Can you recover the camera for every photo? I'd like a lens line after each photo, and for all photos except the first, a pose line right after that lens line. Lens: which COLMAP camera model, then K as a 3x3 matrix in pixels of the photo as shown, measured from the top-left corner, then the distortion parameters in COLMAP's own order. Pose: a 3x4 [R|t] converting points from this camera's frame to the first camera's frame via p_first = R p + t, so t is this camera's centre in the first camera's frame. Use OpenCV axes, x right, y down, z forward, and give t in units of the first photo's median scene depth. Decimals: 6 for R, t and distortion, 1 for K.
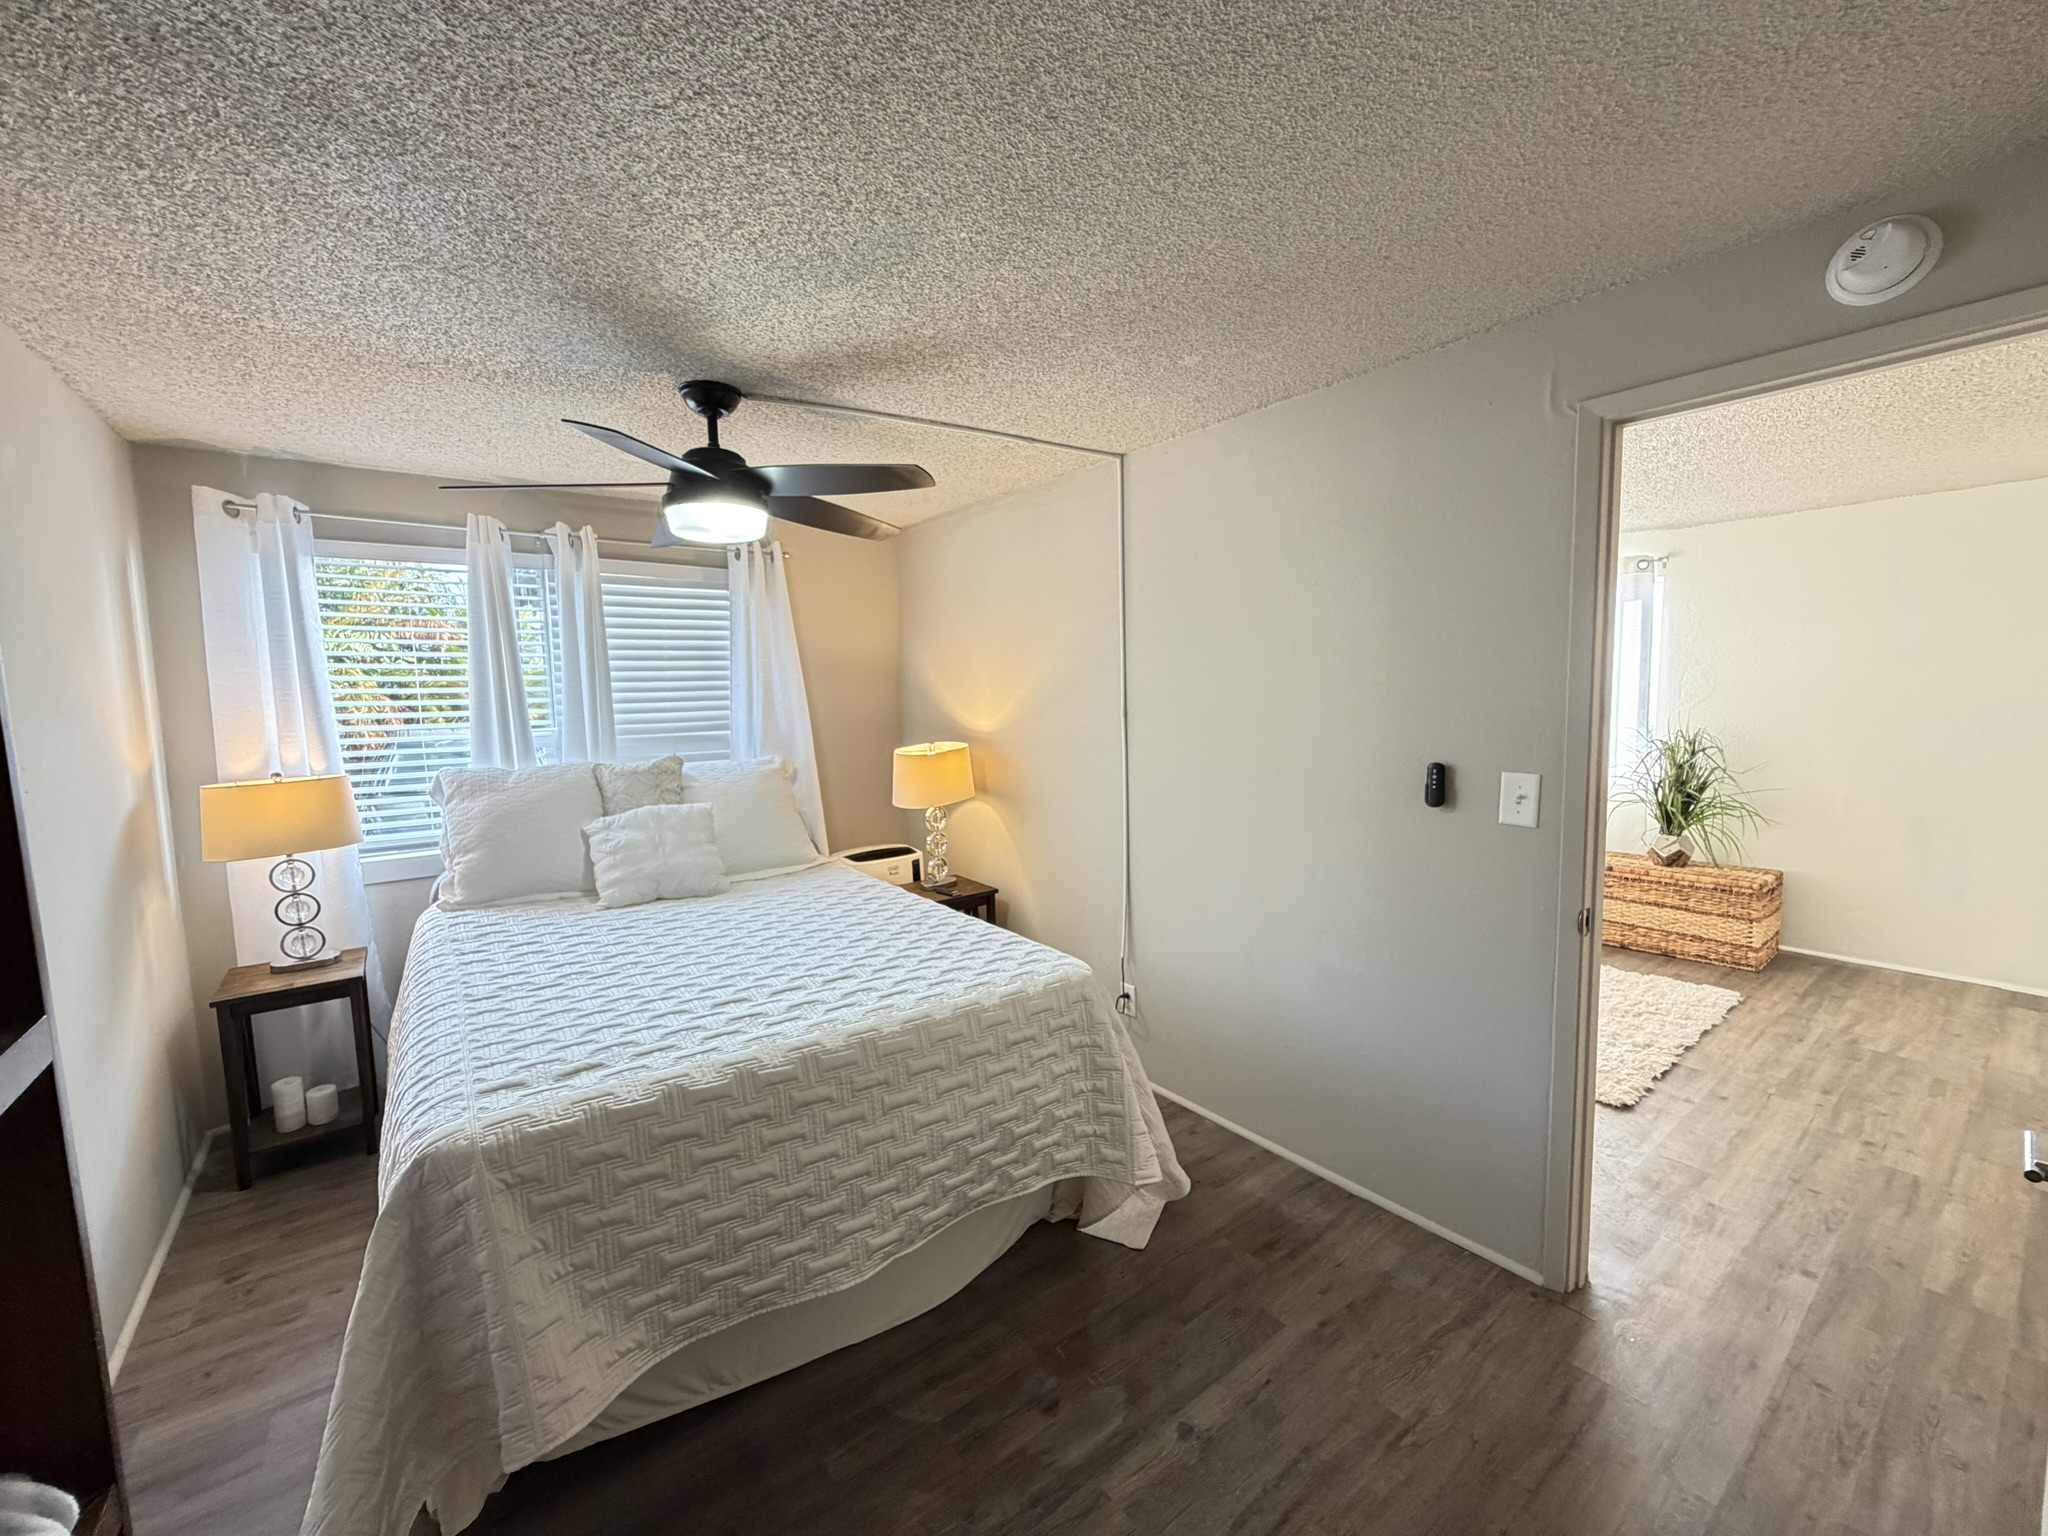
lens RADIAL K [[816.2, 0, 1024.0], [0, 816.2, 768.0], [0, 0, 1]] dist [-0.000485, -0.000306]
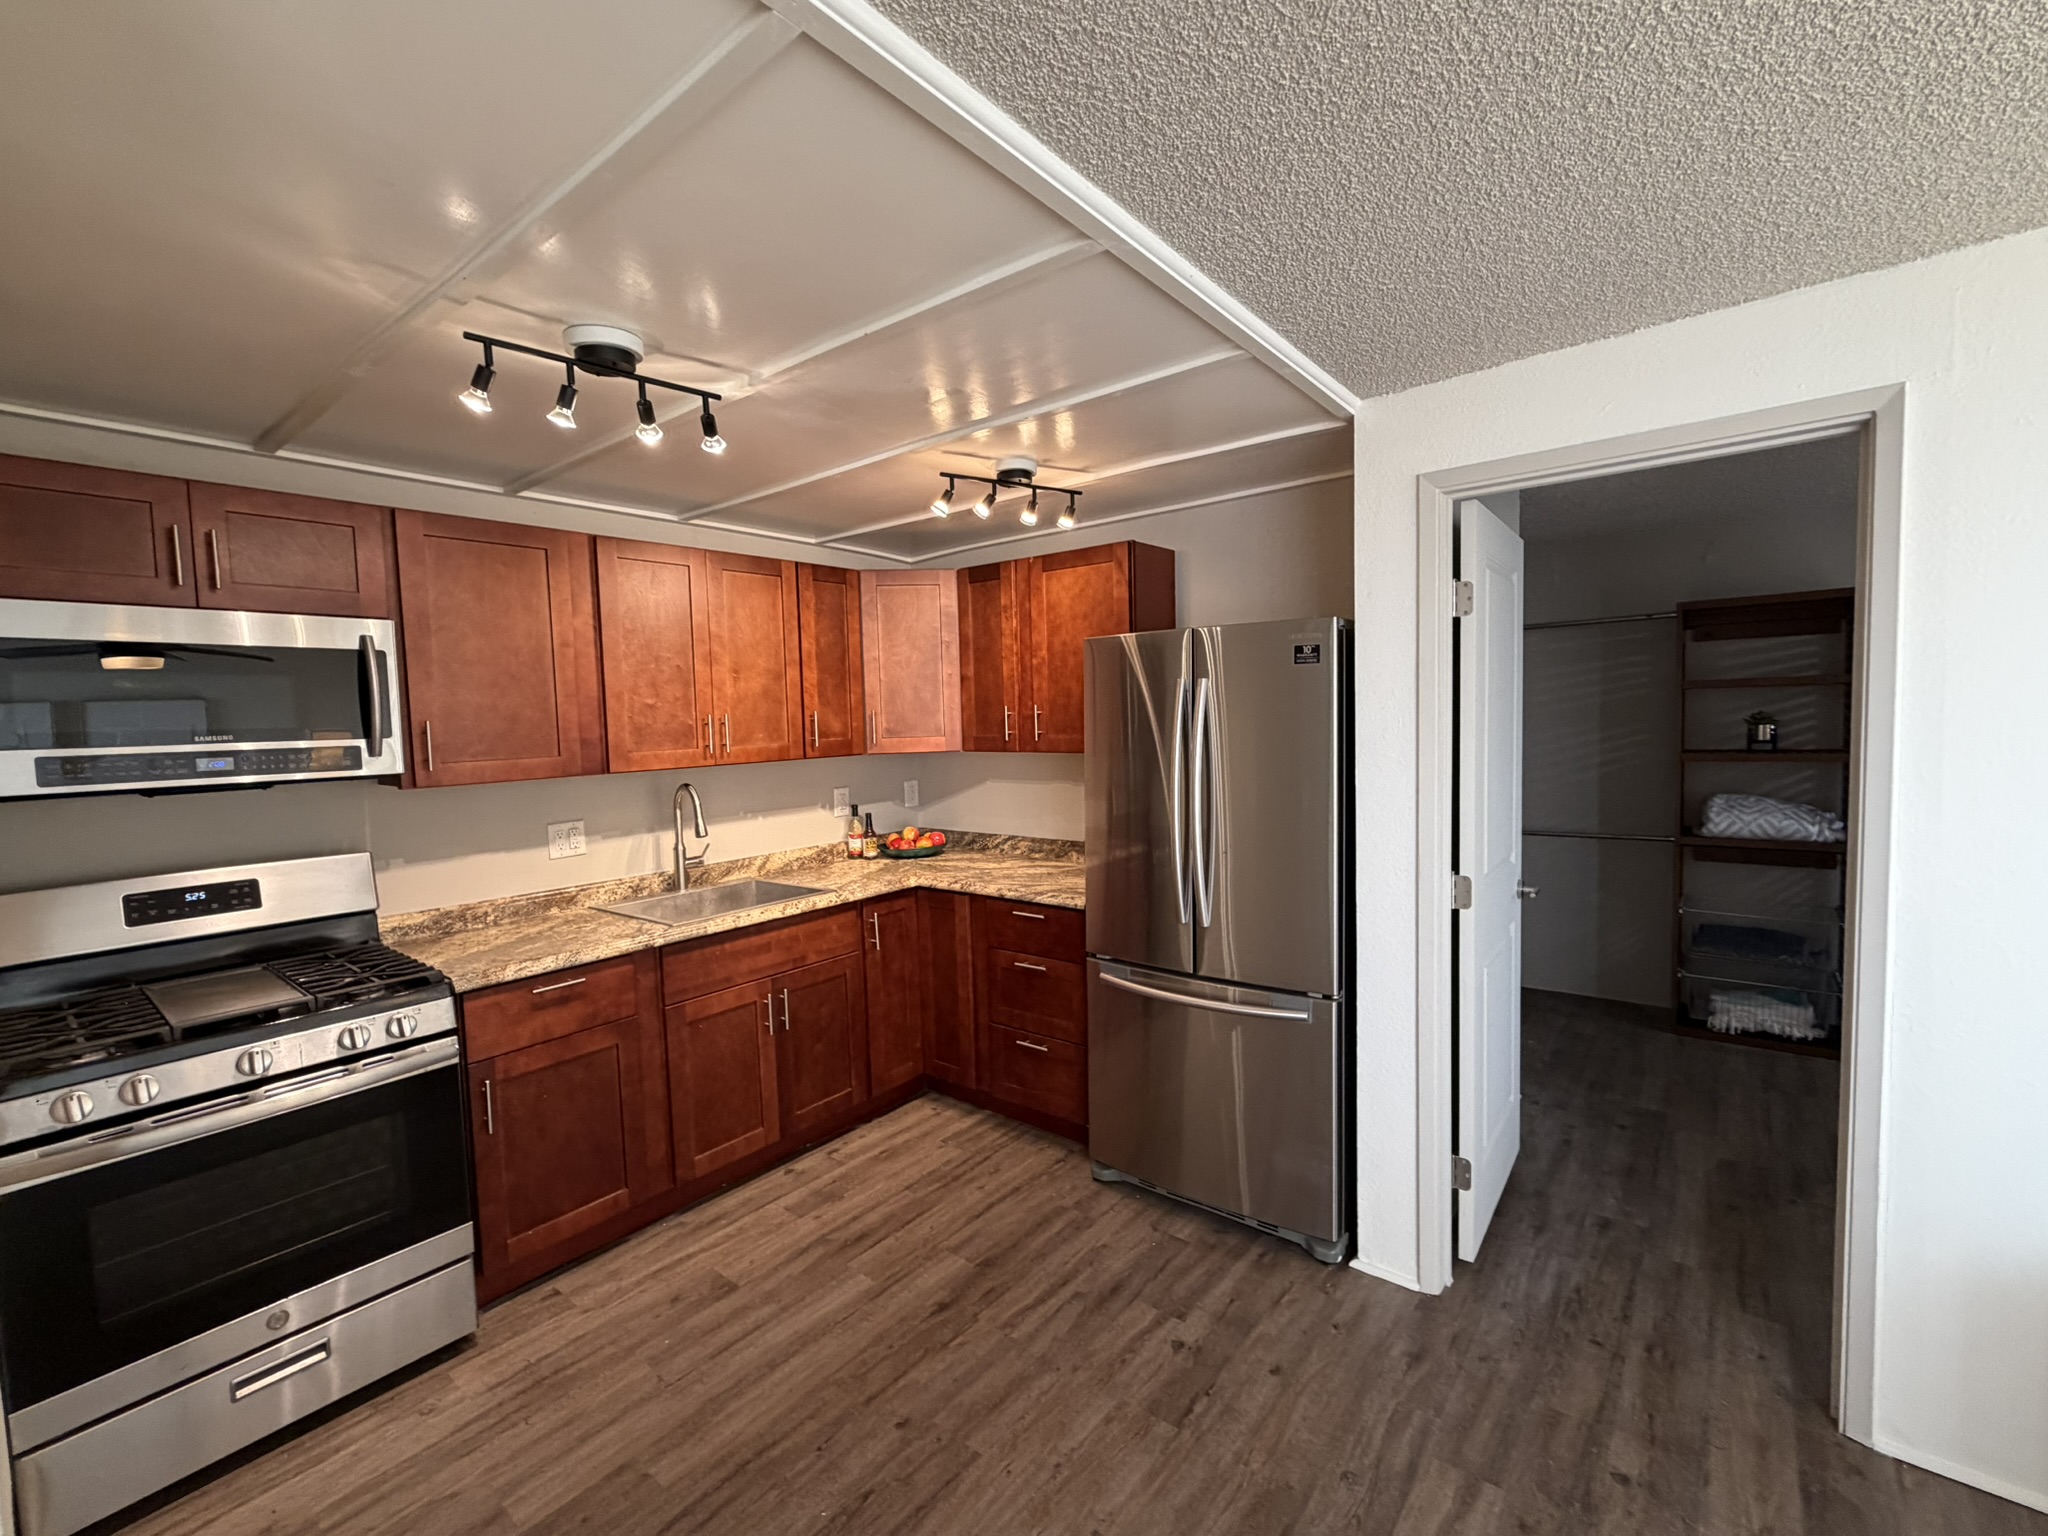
lens RADIAL K [[878.4, 0, 1029.7], [0, 878.4, 769.1], [0, 0, 1]] dist [0.000099, -0.000111]
pose [[-0.968560, 0.064609, -0.240245, 1.594369], [0.026277, 0.986855, 0.159455, -0.196366], [0.247389, 0.148129, -0.957526, 1.492558]]
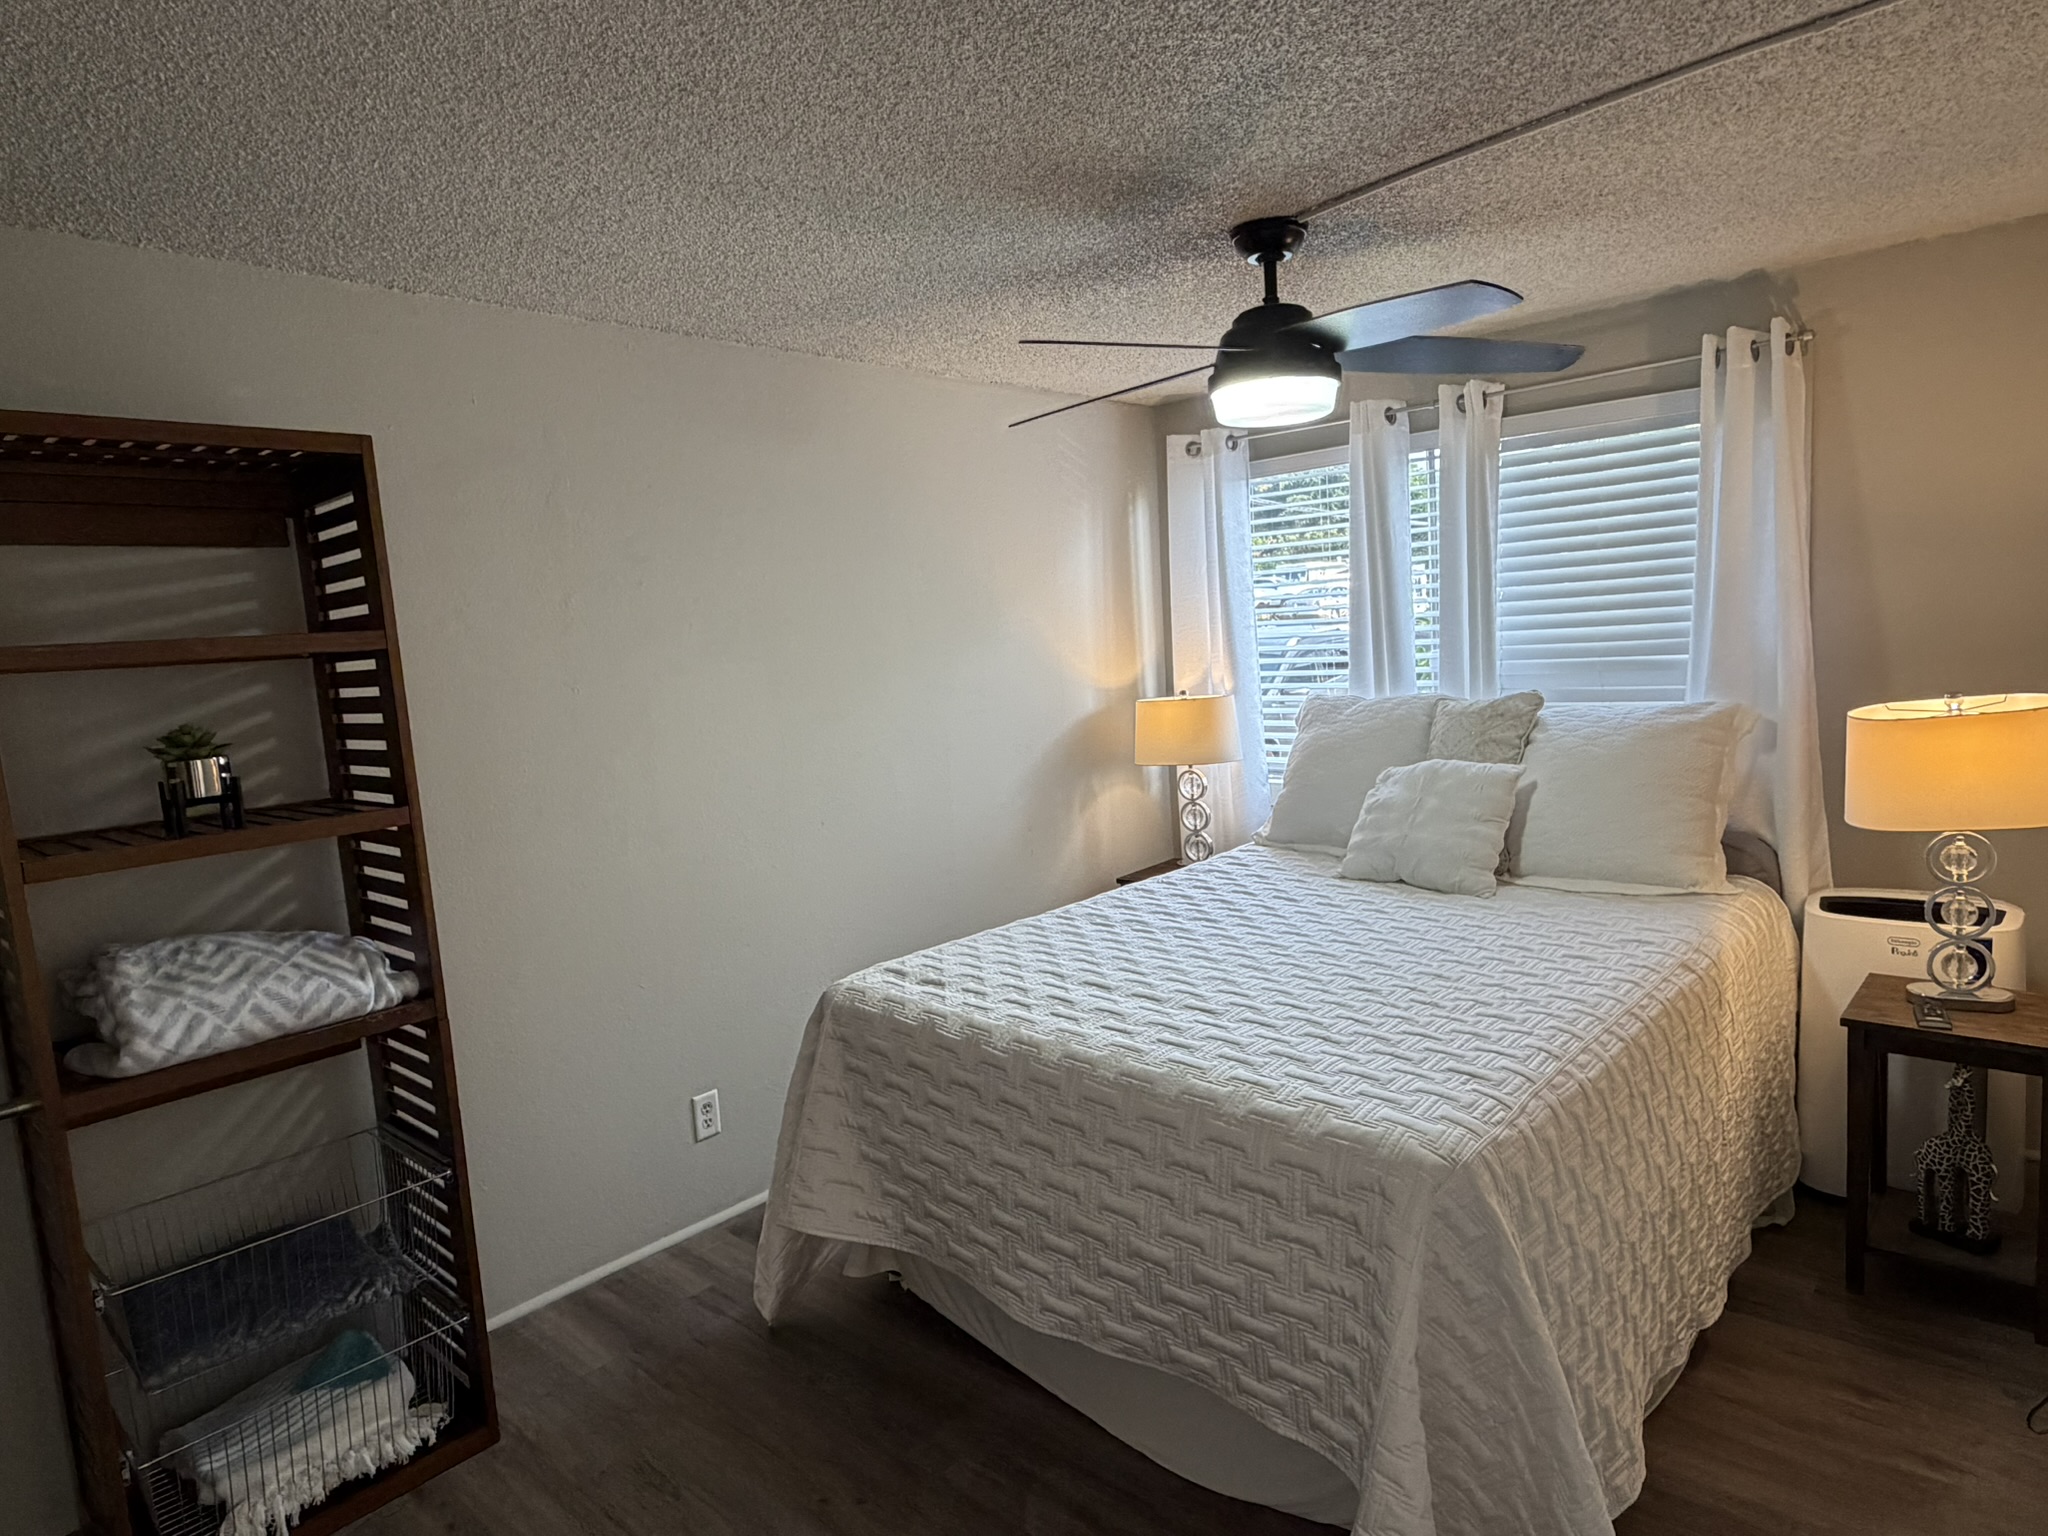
lens RADIAL K [[1188.0, 0, 1024.0], [0, 1188.0, 768.0], [0, 0, 1]] dist [-0.004240, -0.001052]
pose [[0.185984, 0.119014, -0.975318, 0.776508], [-0.031838, 0.992846, 0.115082, -0.085445], [0.982037, 0.009649, 0.188443, 0.609168]]
